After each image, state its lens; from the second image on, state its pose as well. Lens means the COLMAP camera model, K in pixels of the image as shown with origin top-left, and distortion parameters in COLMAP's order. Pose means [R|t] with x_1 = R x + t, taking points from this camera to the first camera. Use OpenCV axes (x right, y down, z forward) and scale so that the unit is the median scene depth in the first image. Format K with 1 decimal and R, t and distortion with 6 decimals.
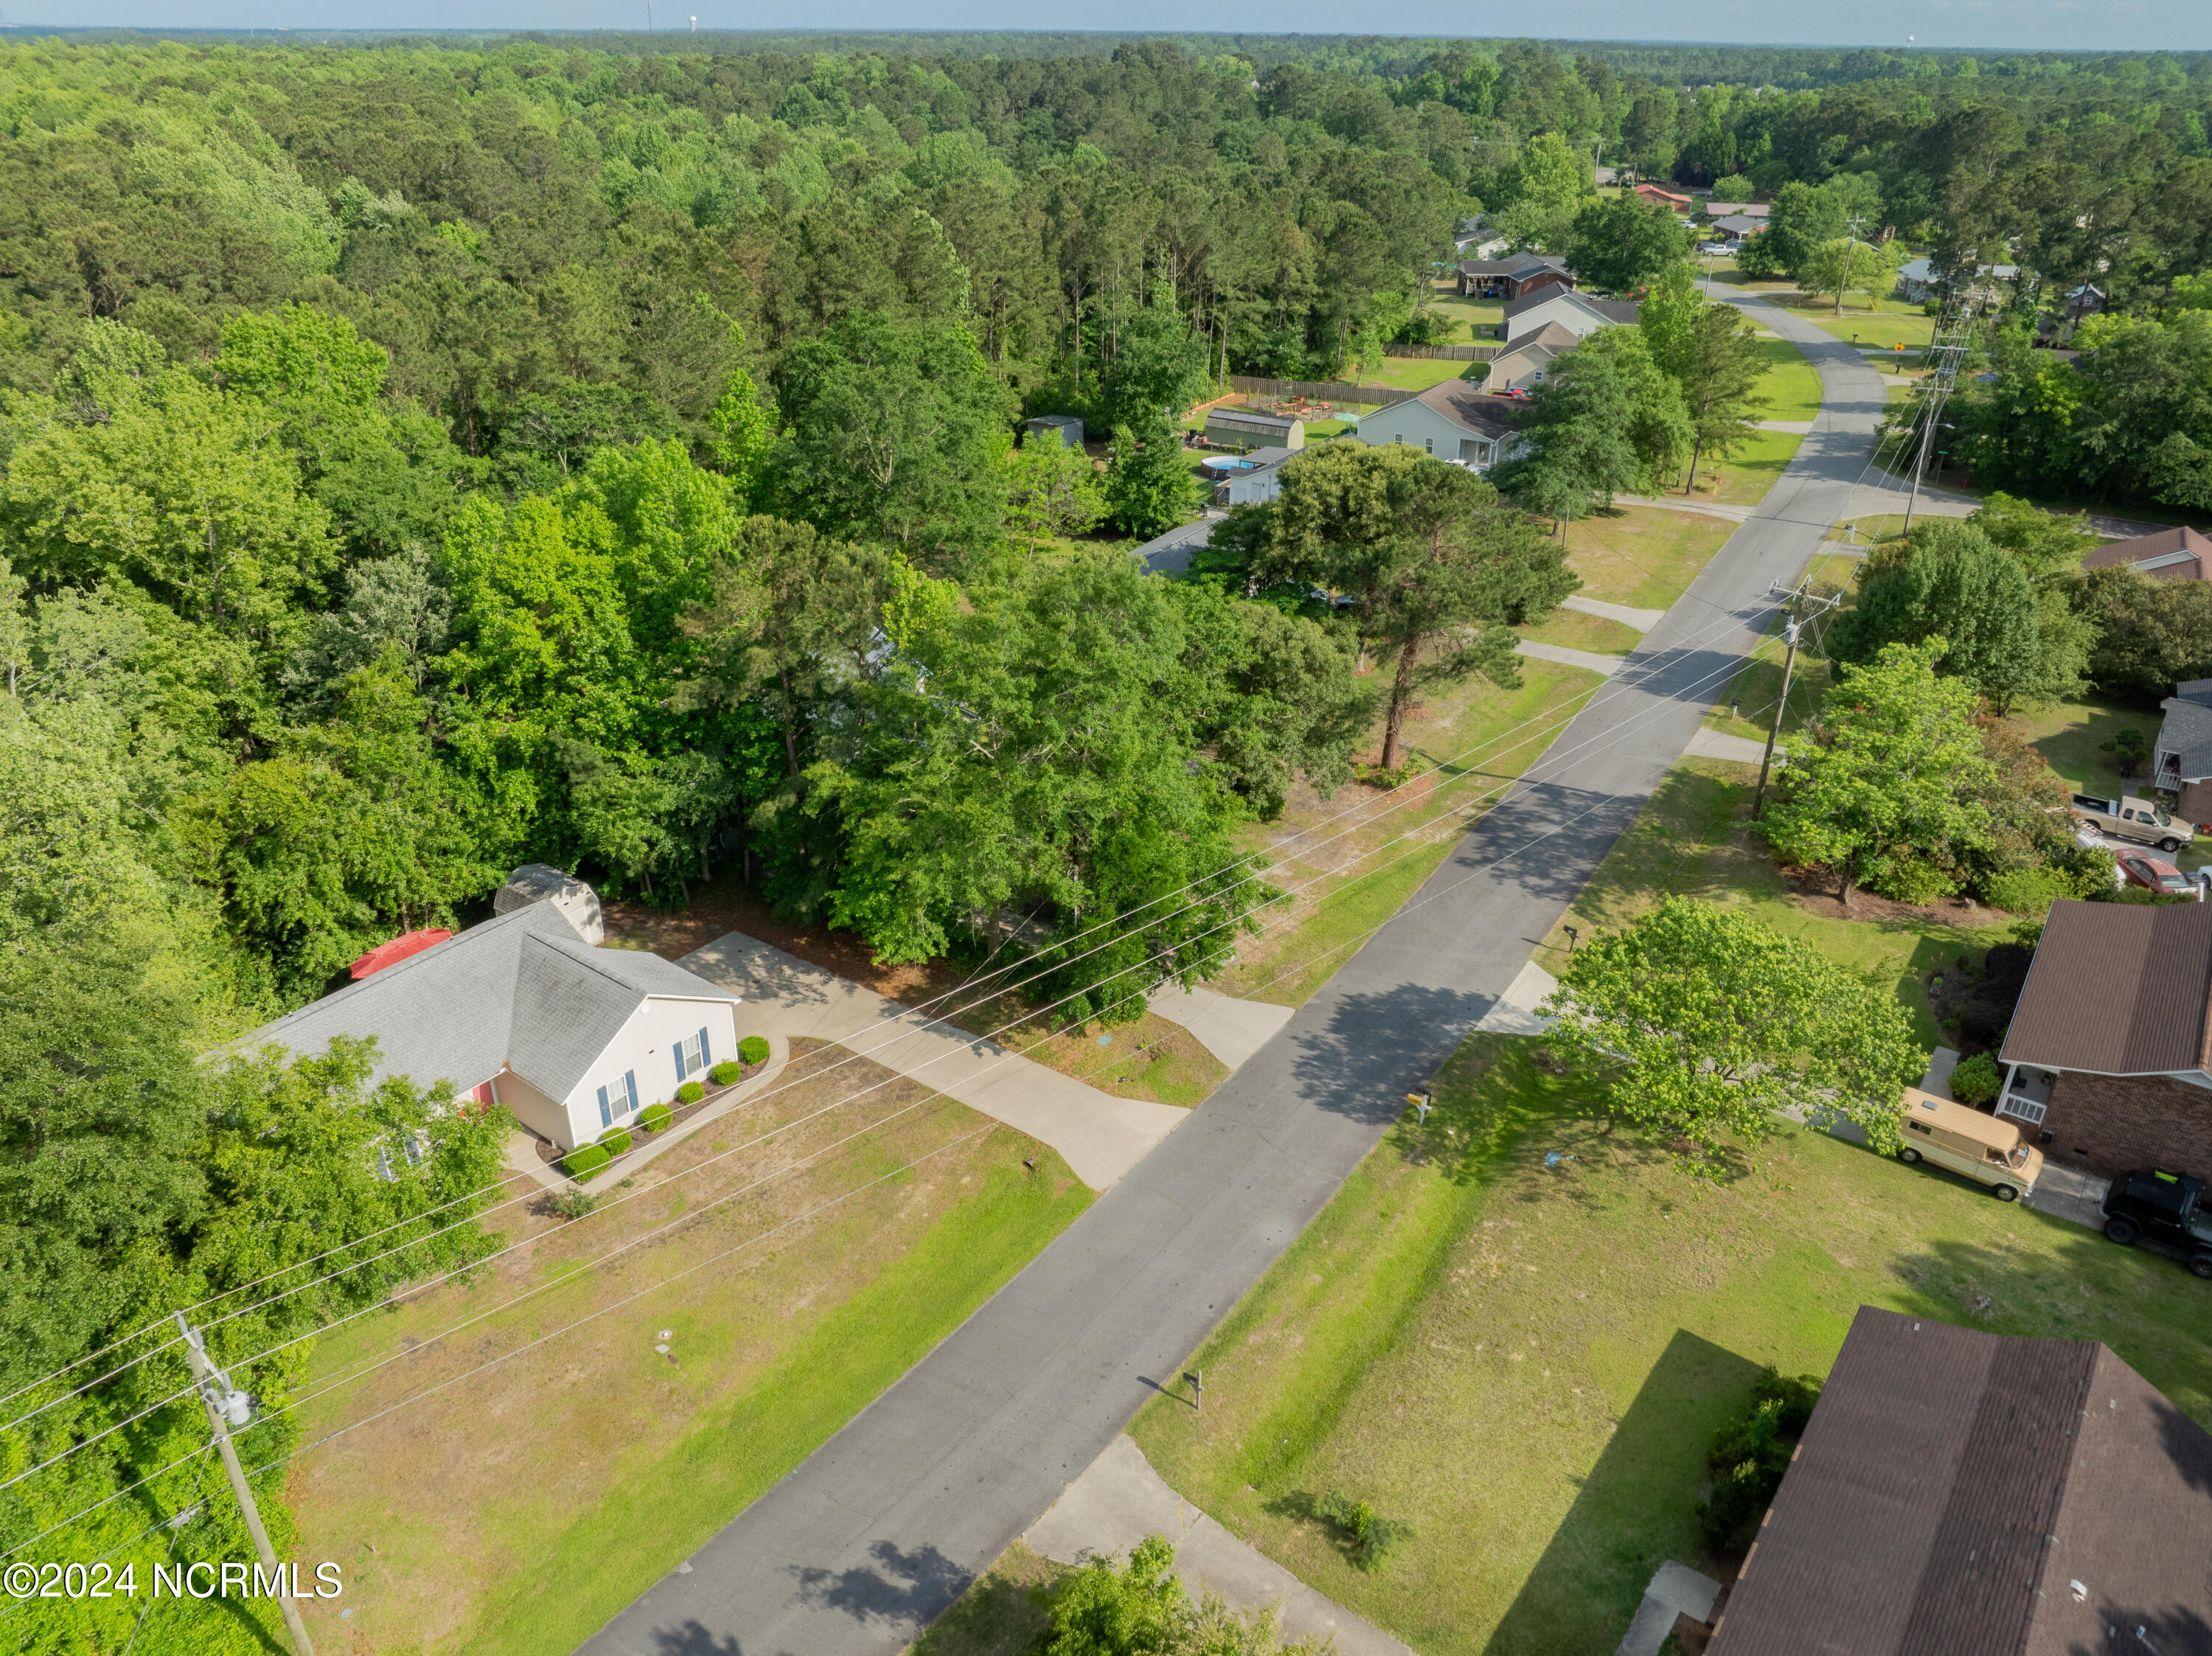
lens RADIAL K [[1560.6, 0, 1106.0], [0, 1560.6, 828.0], [0, 0, 1]] dist [-0.085424, 0.000165]
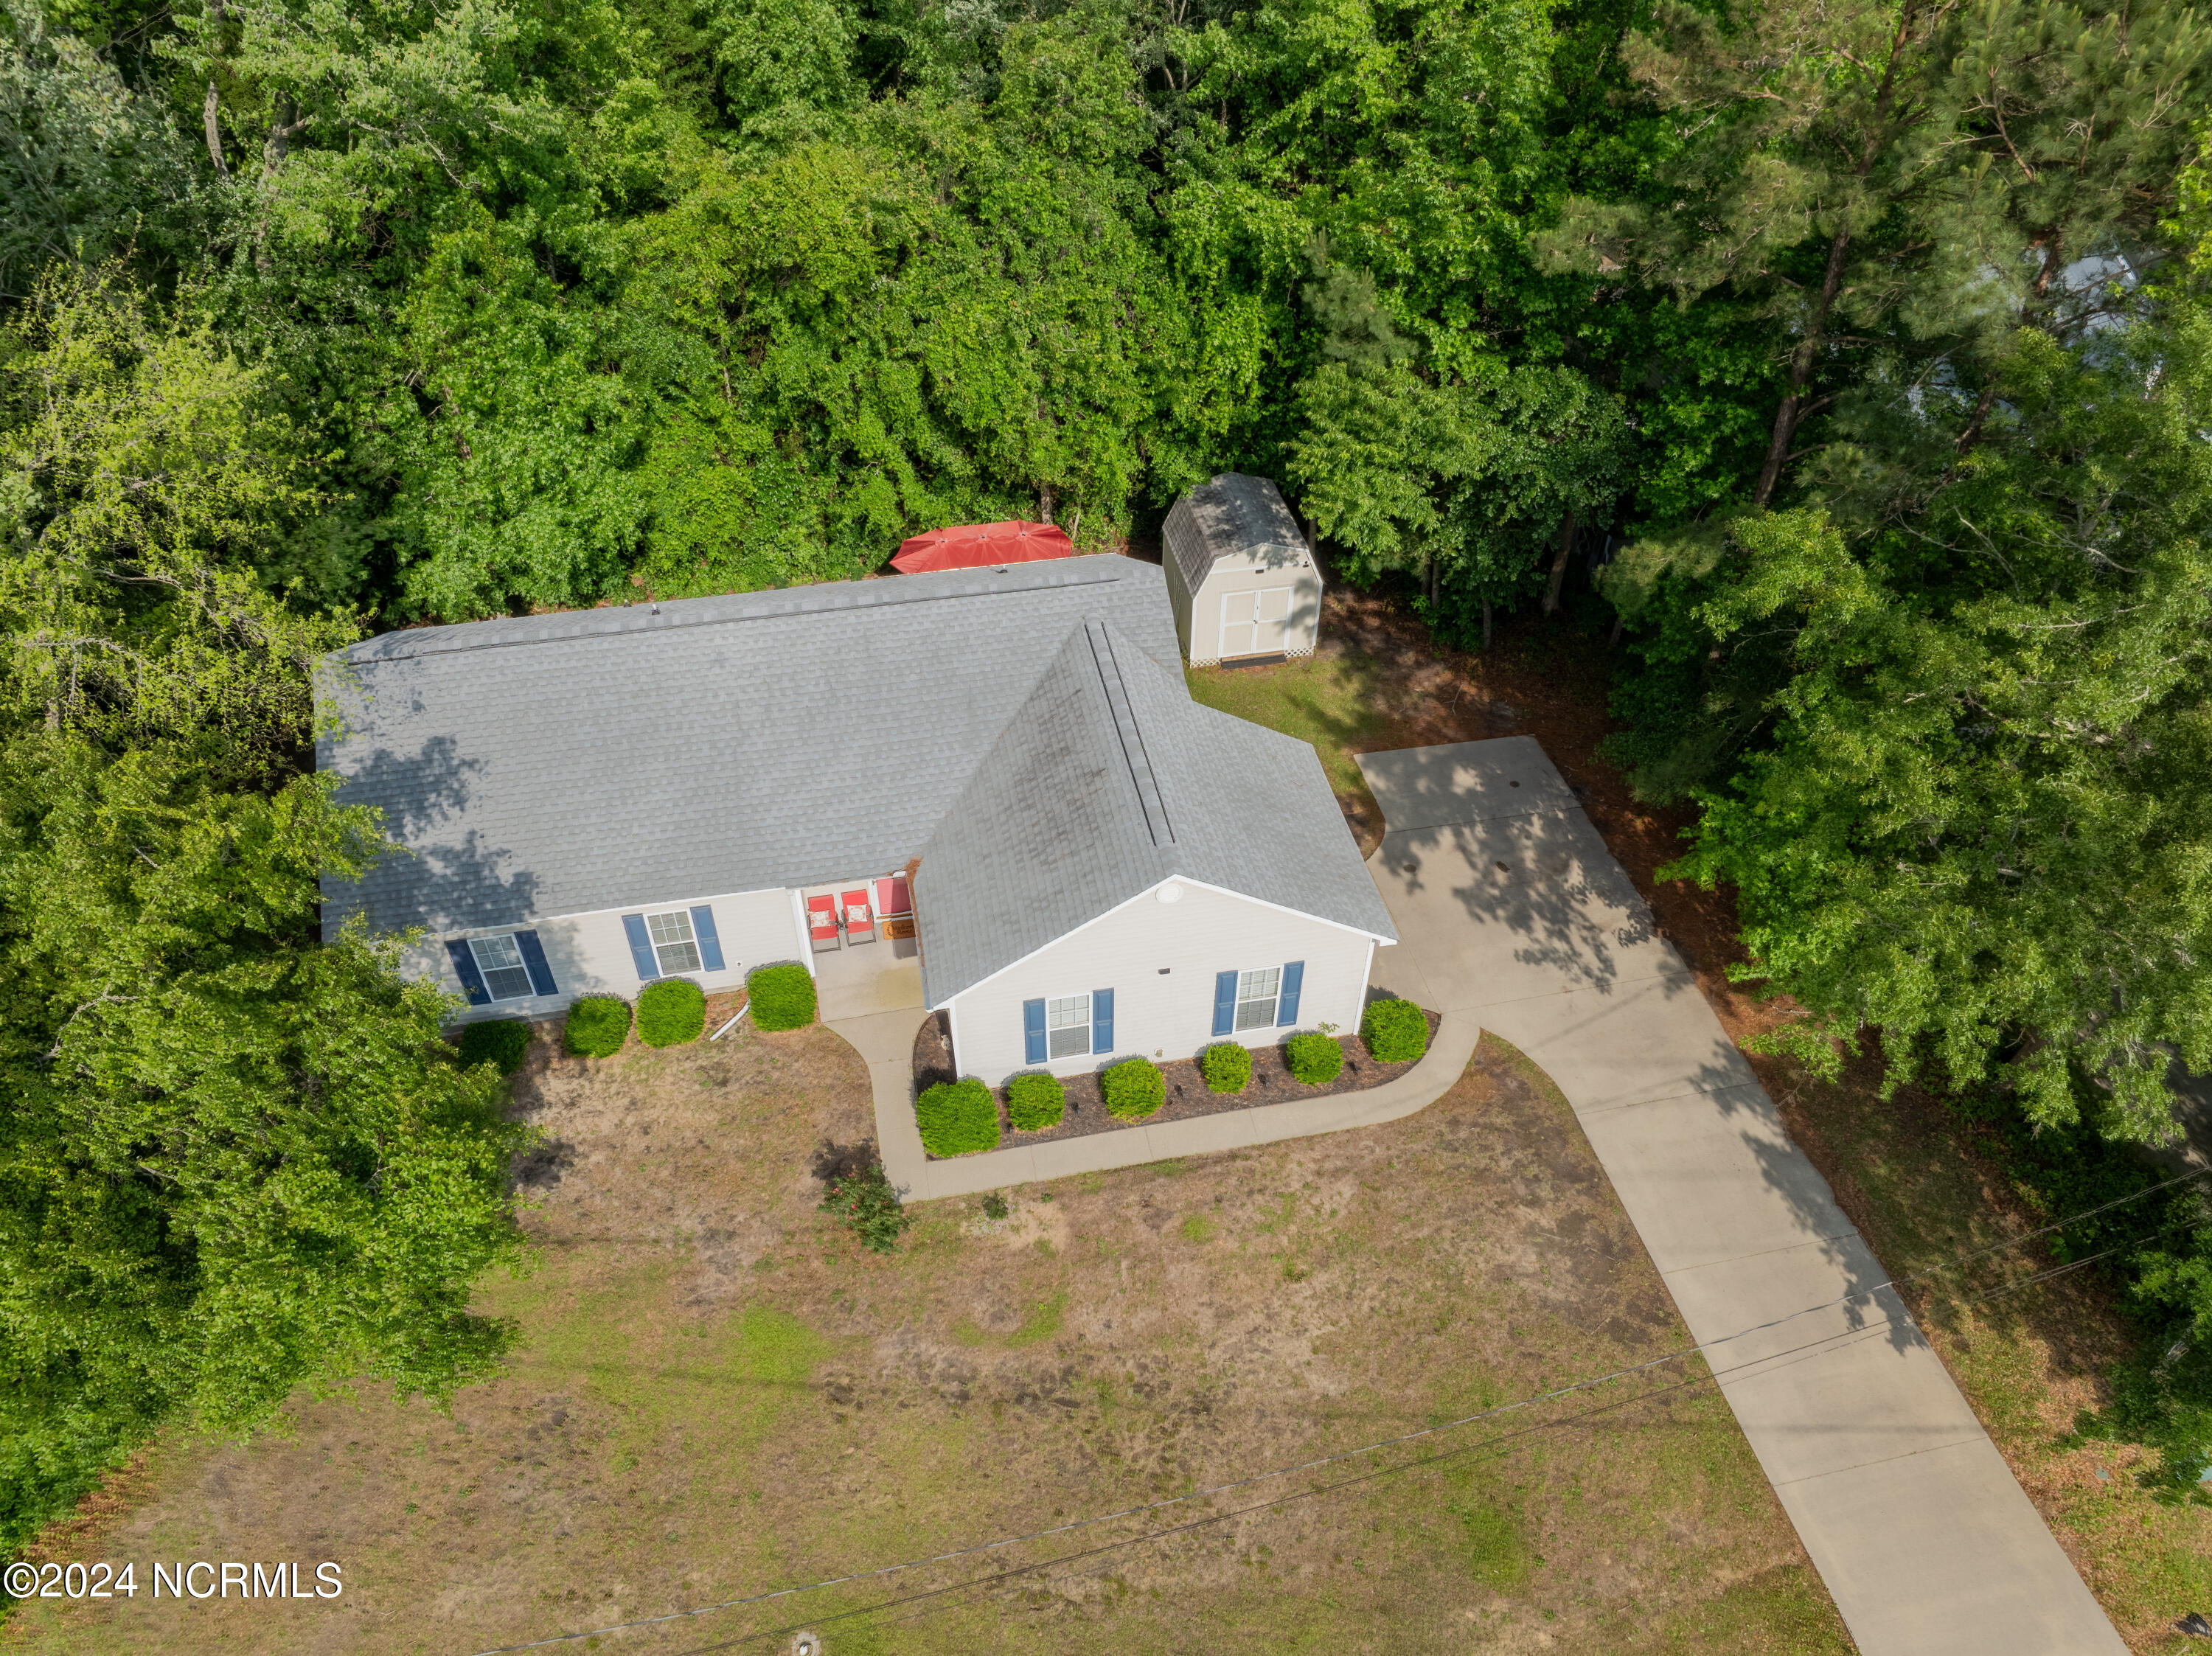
lens RADIAL K [[1565.6, 0, 1106.0], [0, 1565.6, 828.0], [0, 0, 1]] dist [0.006842, -0.073910]
pose [[0.745548, 0.452362, -0.489415, -0.082884], [-0.307019, 0.884918, 0.350226, -0.050181], [0.591521, -0.110851, 0.798633, 0.546252]]
